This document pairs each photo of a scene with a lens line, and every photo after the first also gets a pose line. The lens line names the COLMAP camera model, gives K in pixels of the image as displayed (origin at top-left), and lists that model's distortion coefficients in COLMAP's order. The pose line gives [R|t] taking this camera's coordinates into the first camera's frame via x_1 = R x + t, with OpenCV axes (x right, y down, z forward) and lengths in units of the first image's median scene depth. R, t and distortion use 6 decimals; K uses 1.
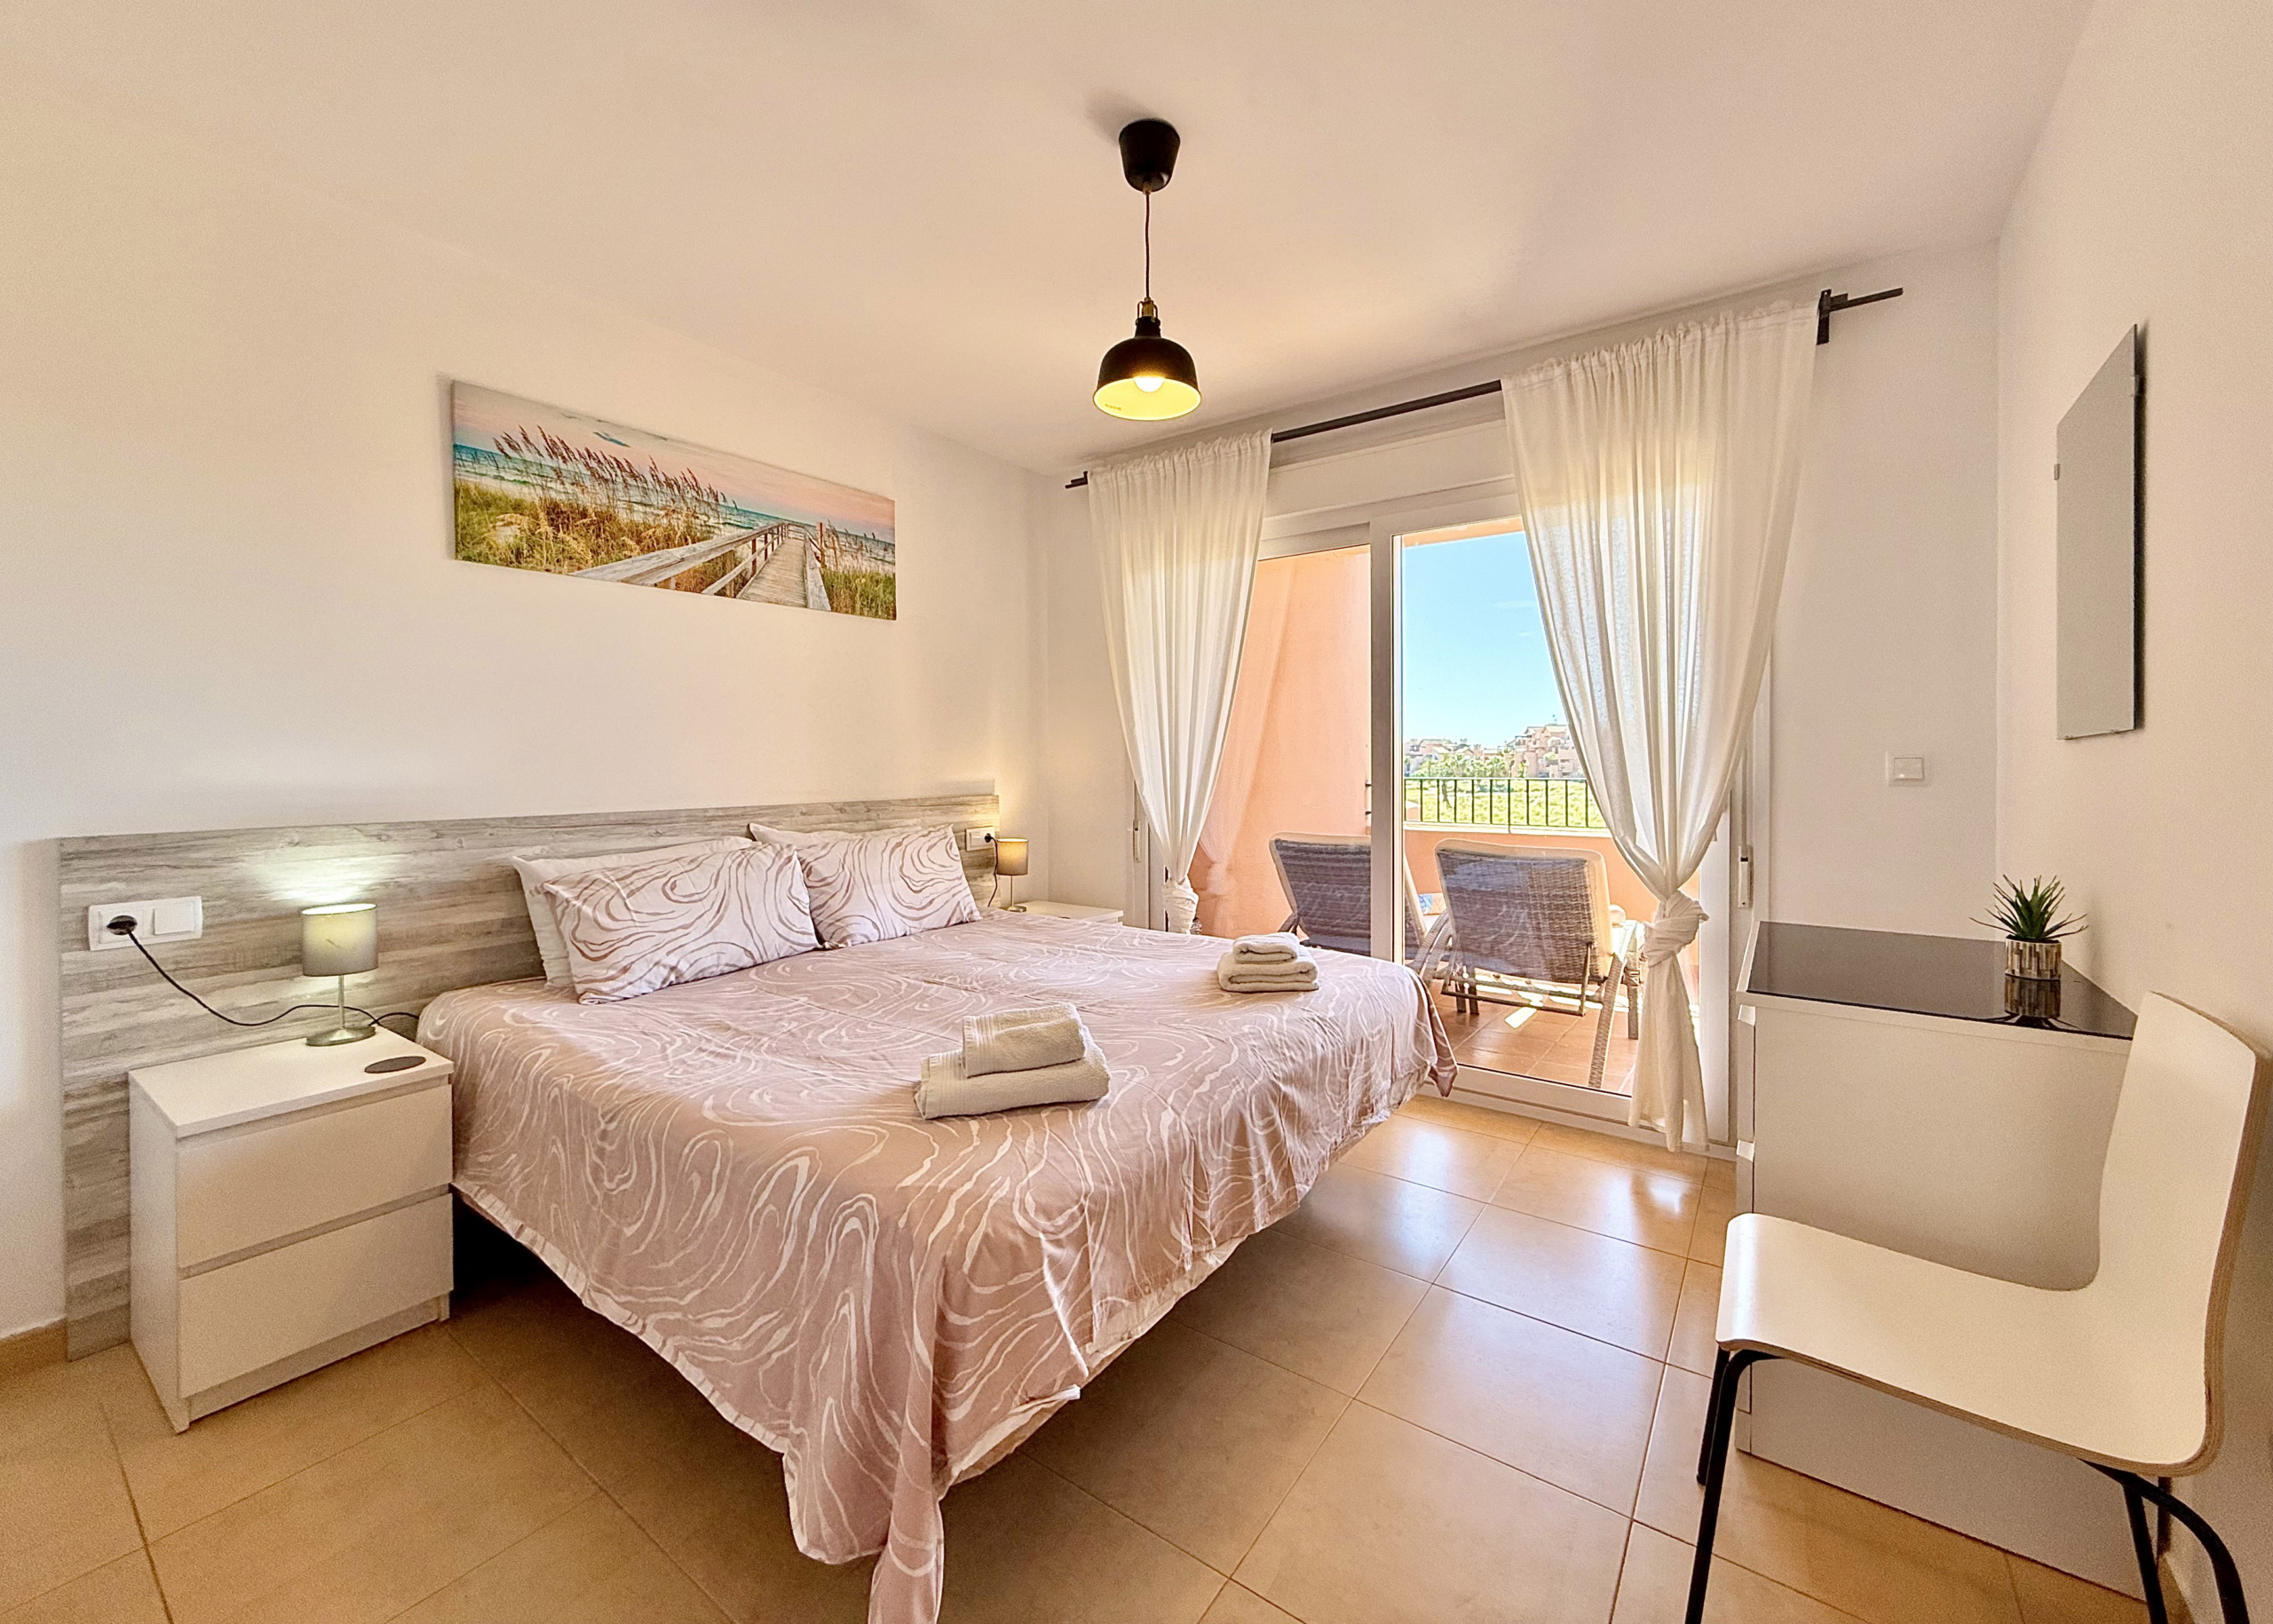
lens RADIAL K [[904.3, 0, 1130.0], [0, 904.3, 768.5], [0, 0, 1]] dist [0.000542, 0.000171]
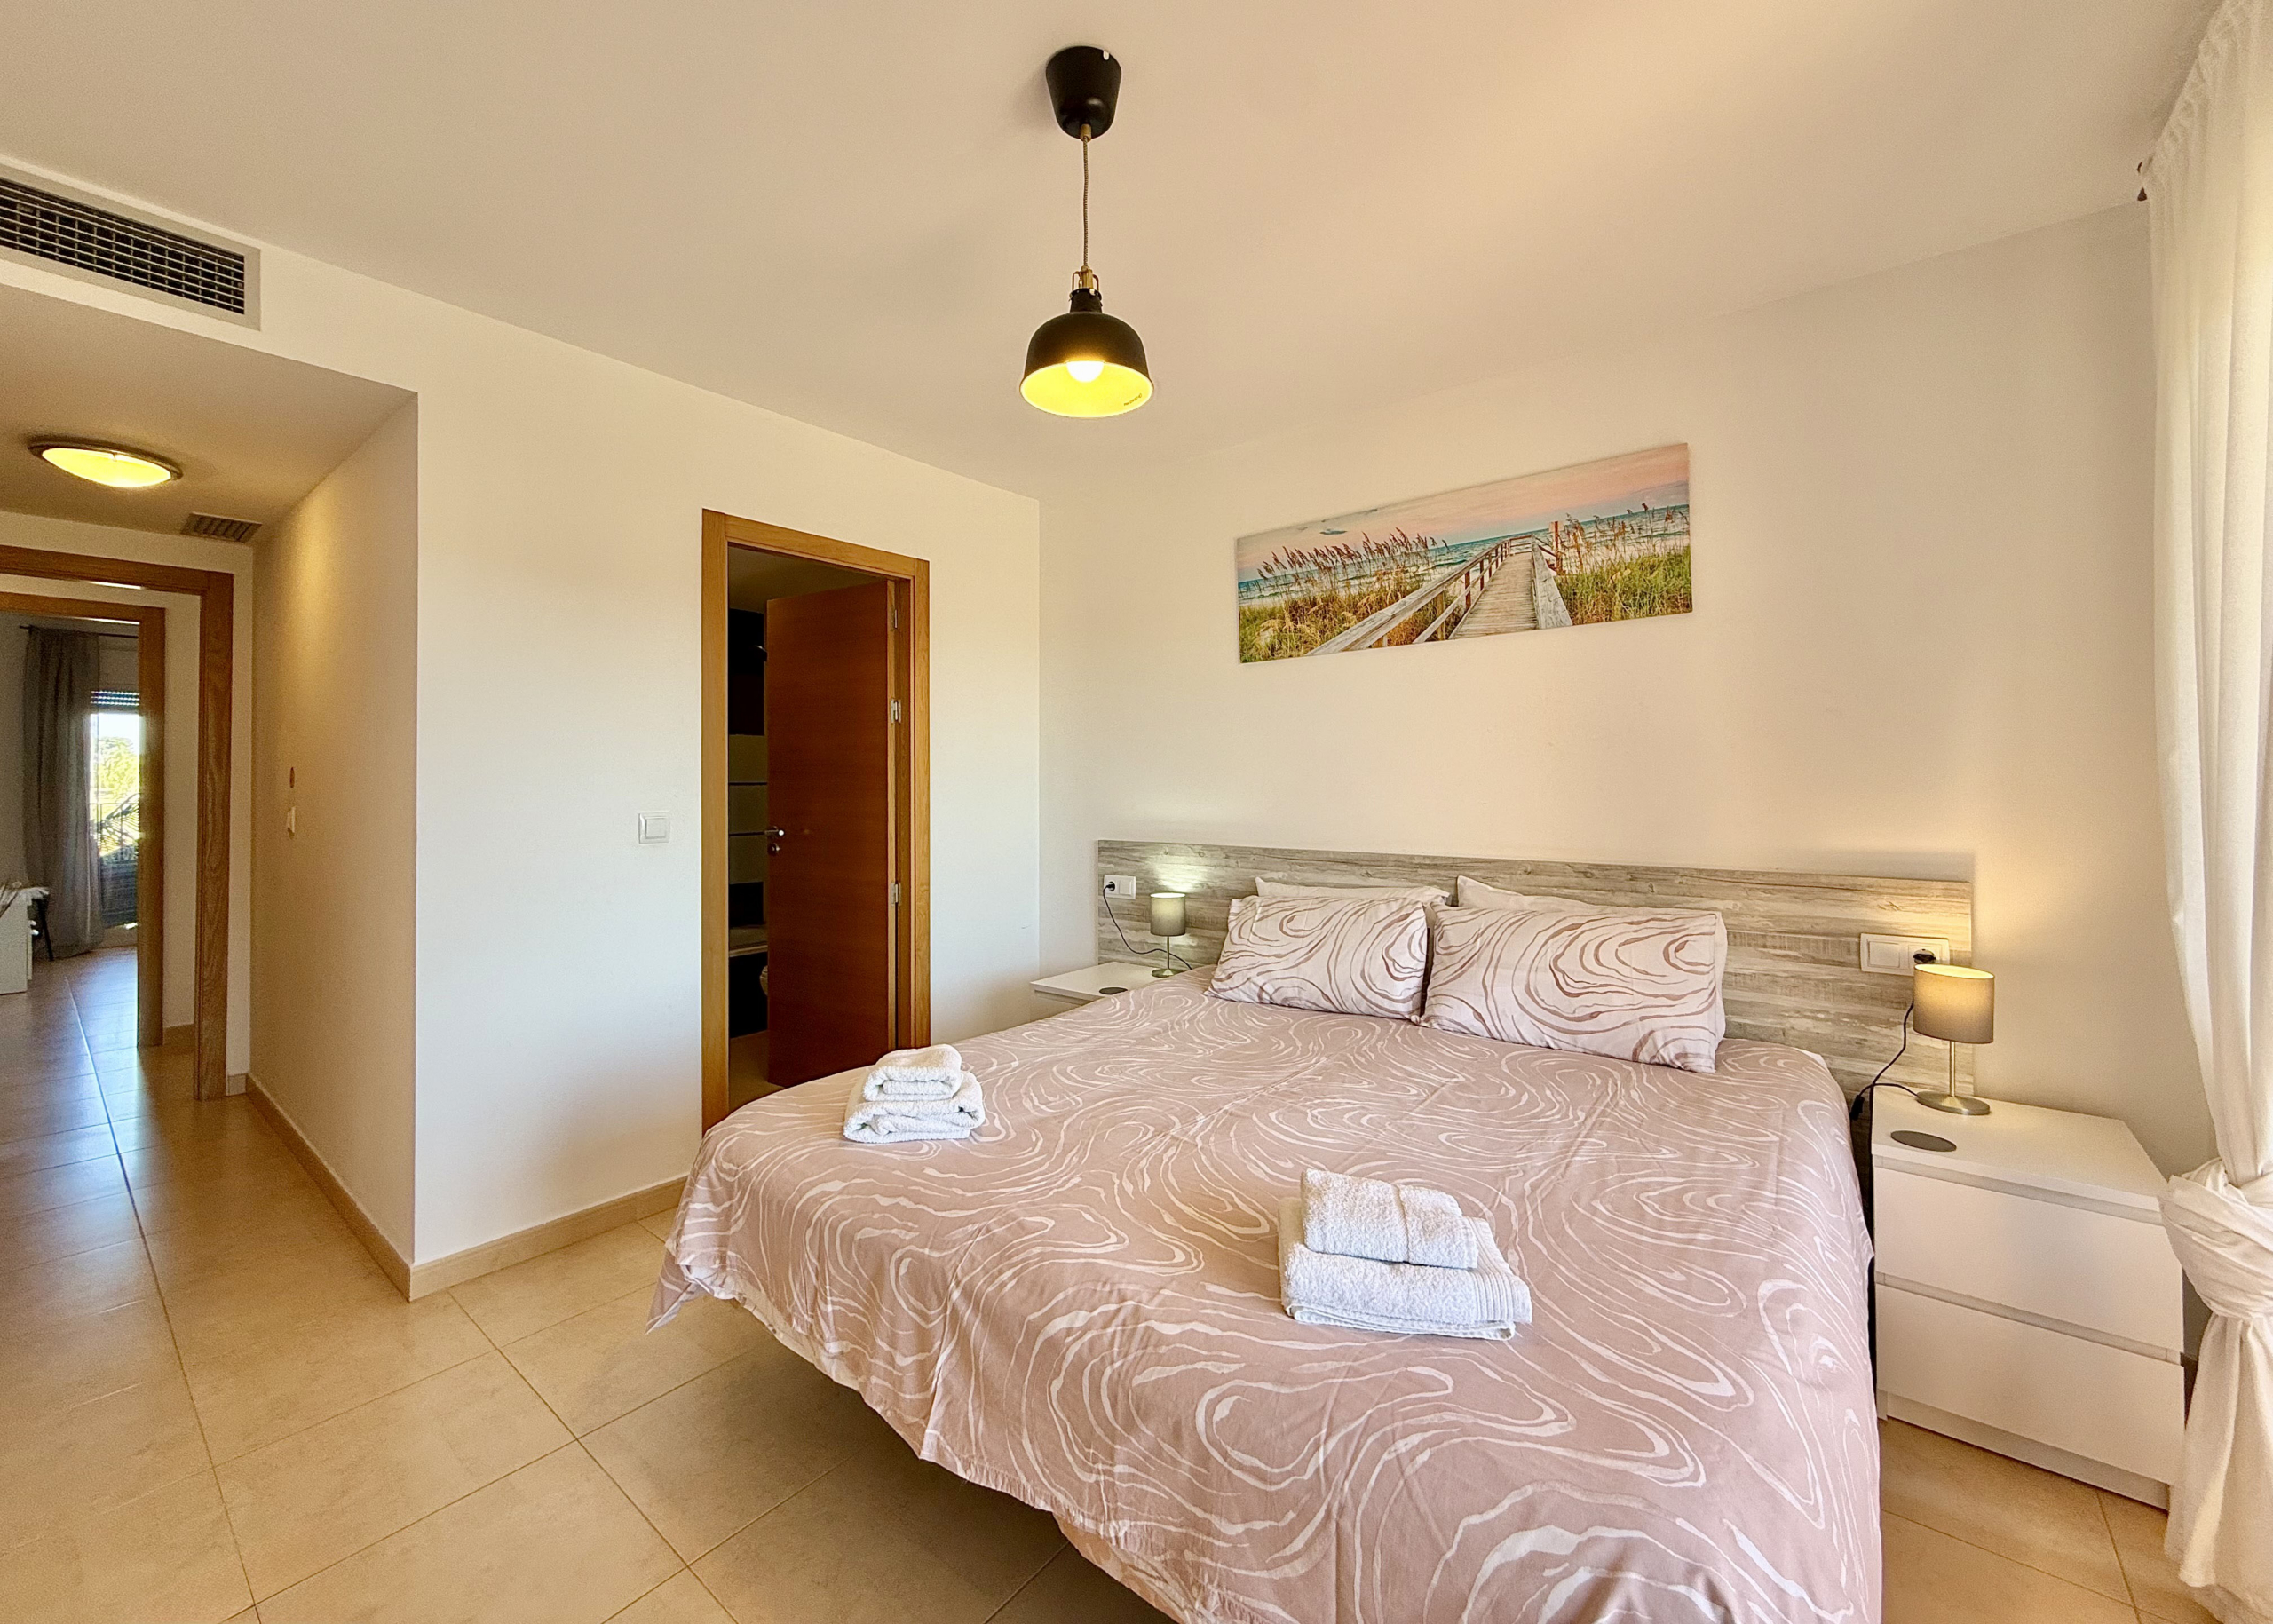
lens RADIAL K [[904.3, 0, 1130.0], [0, 904.3, 768.5], [0, 0, 1]] dist [0.000542, 0.000171]
pose [[-0.046004, -0.011081, -0.998880, 0.603152], [-0.004000, 0.999933, -0.010908, -0.044170], [0.998933, 0.003494, -0.046045, 0.790048]]
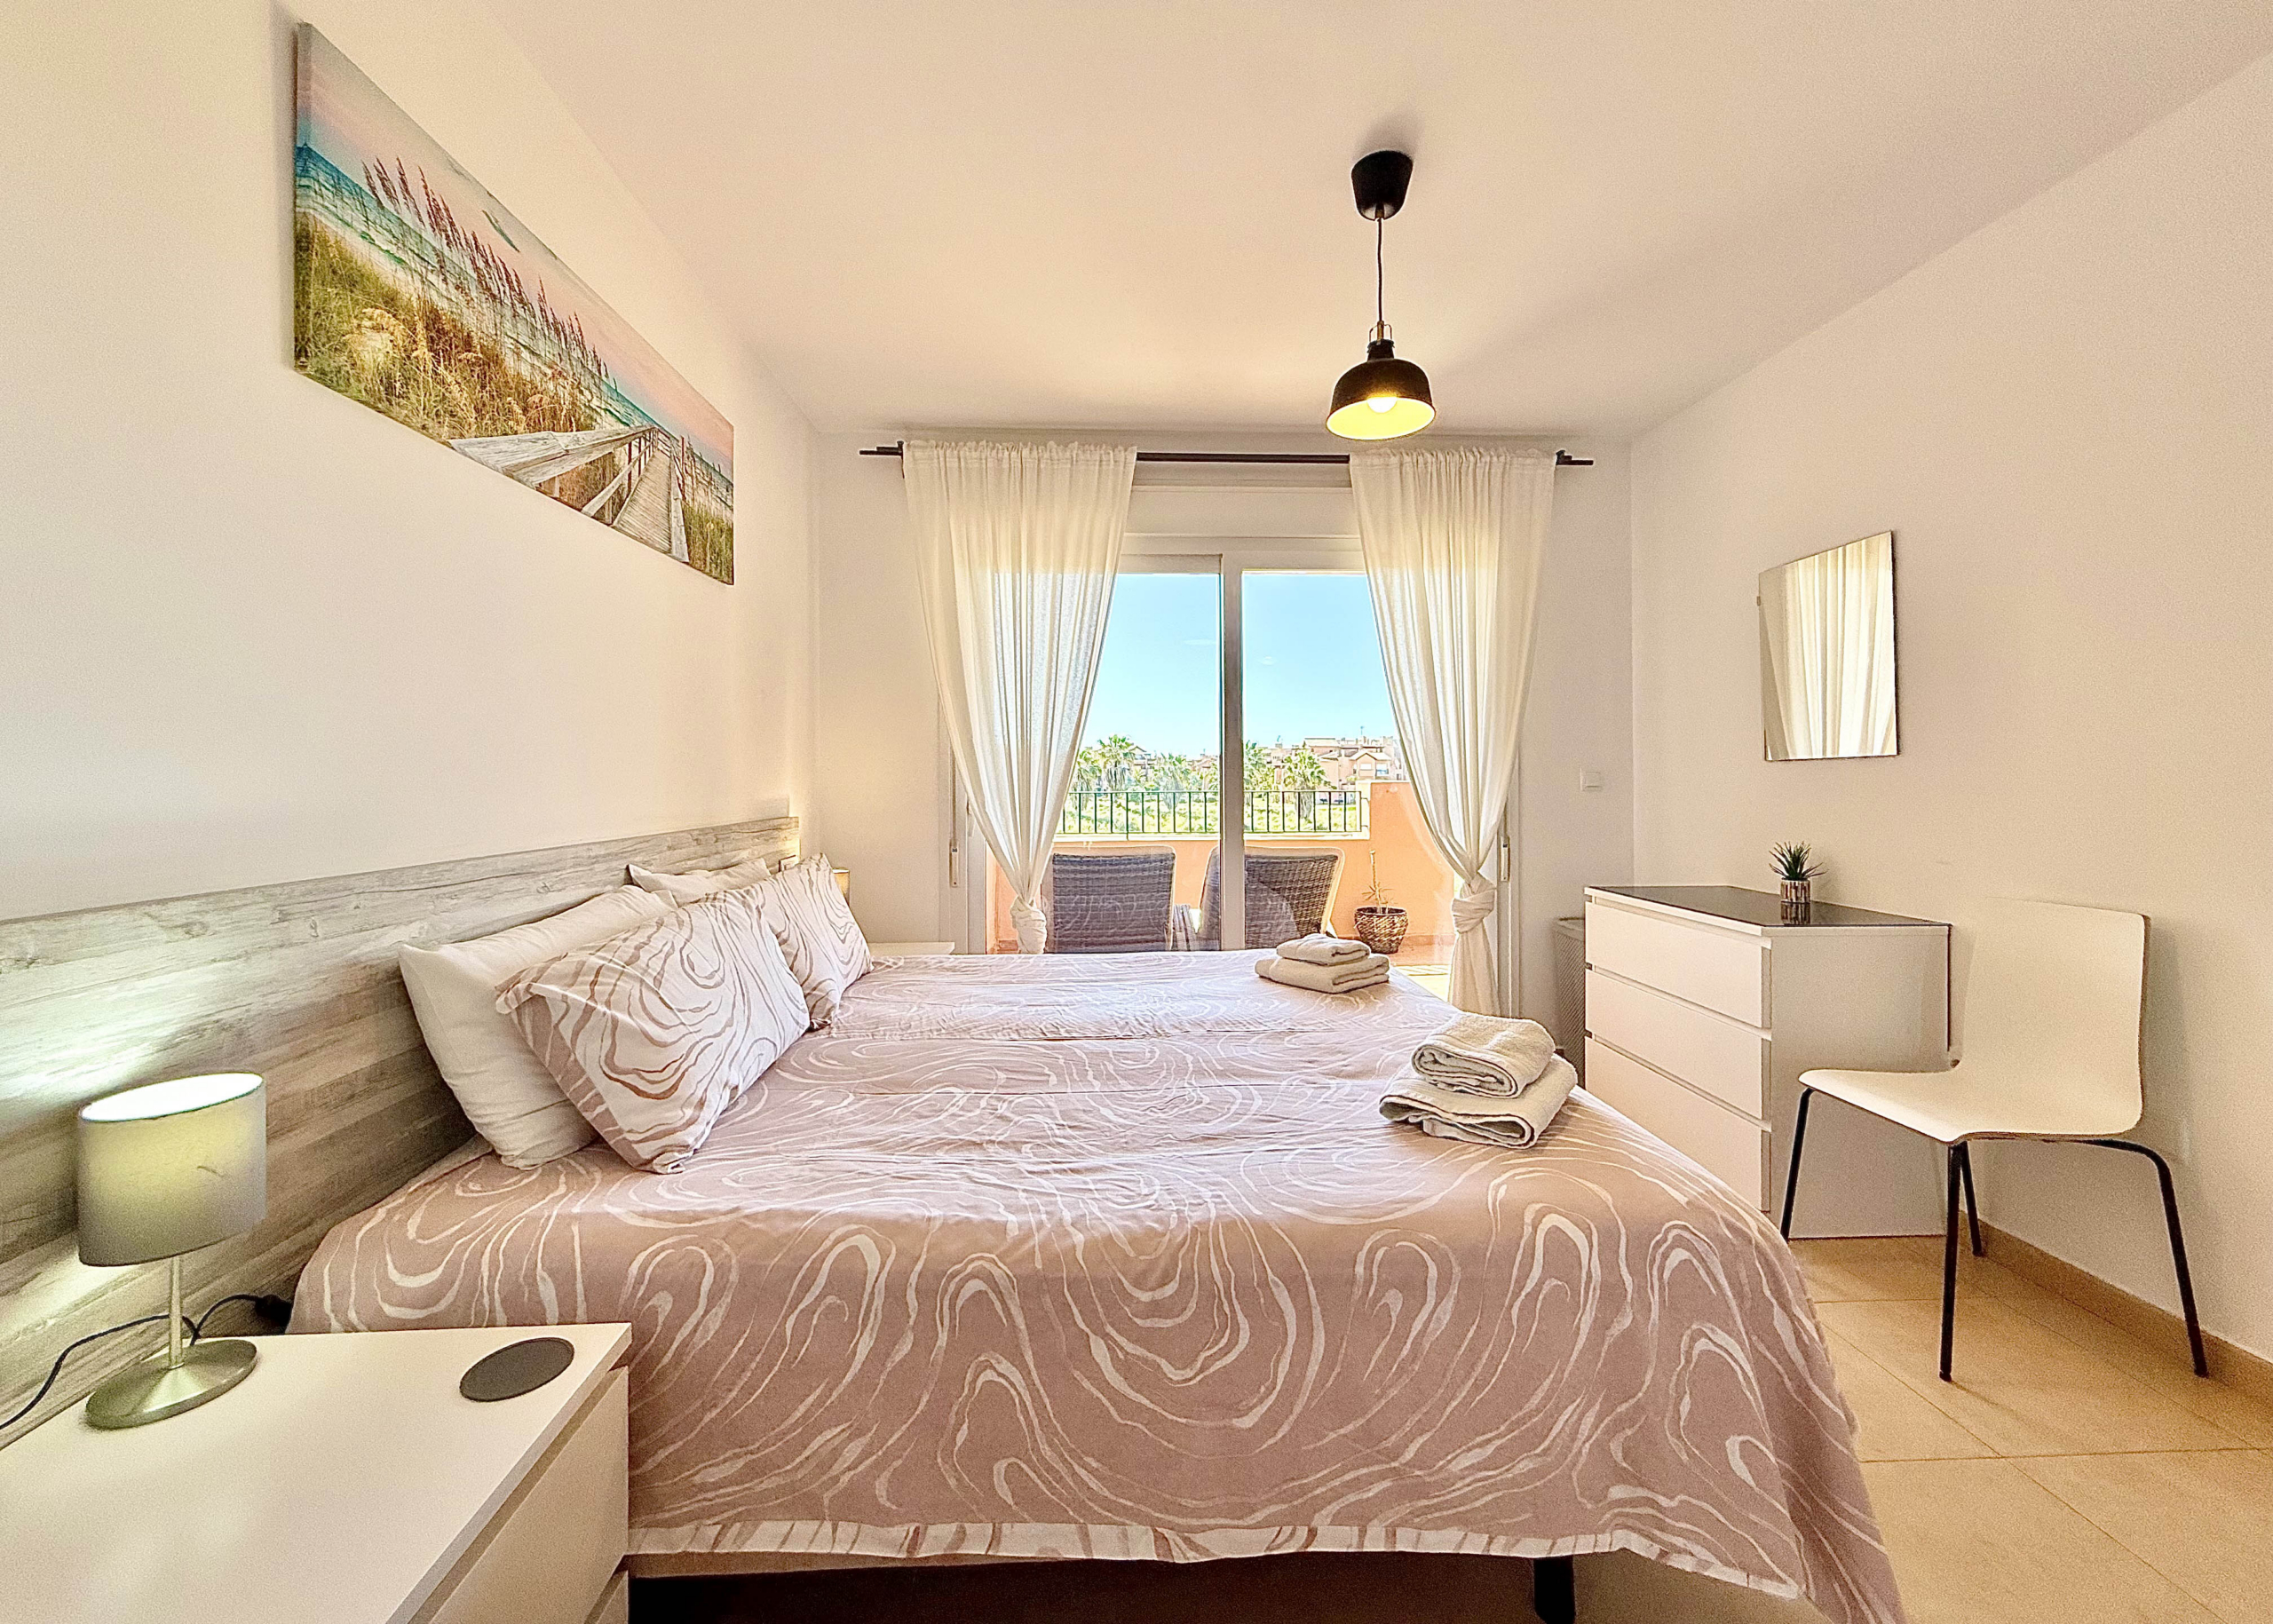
lens RADIAL K [[904.3, 0, 1130.0], [0, 904.3, 768.5], [0, 0, 1]] dist [0.000542, 0.000171]
pose [[0.782372, 0.006289, 0.622779, -0.616048], [0.005750, 0.999833, -0.017320, 0.003667], [-0.622784, 0.017132, 0.782206, 0.279117]]
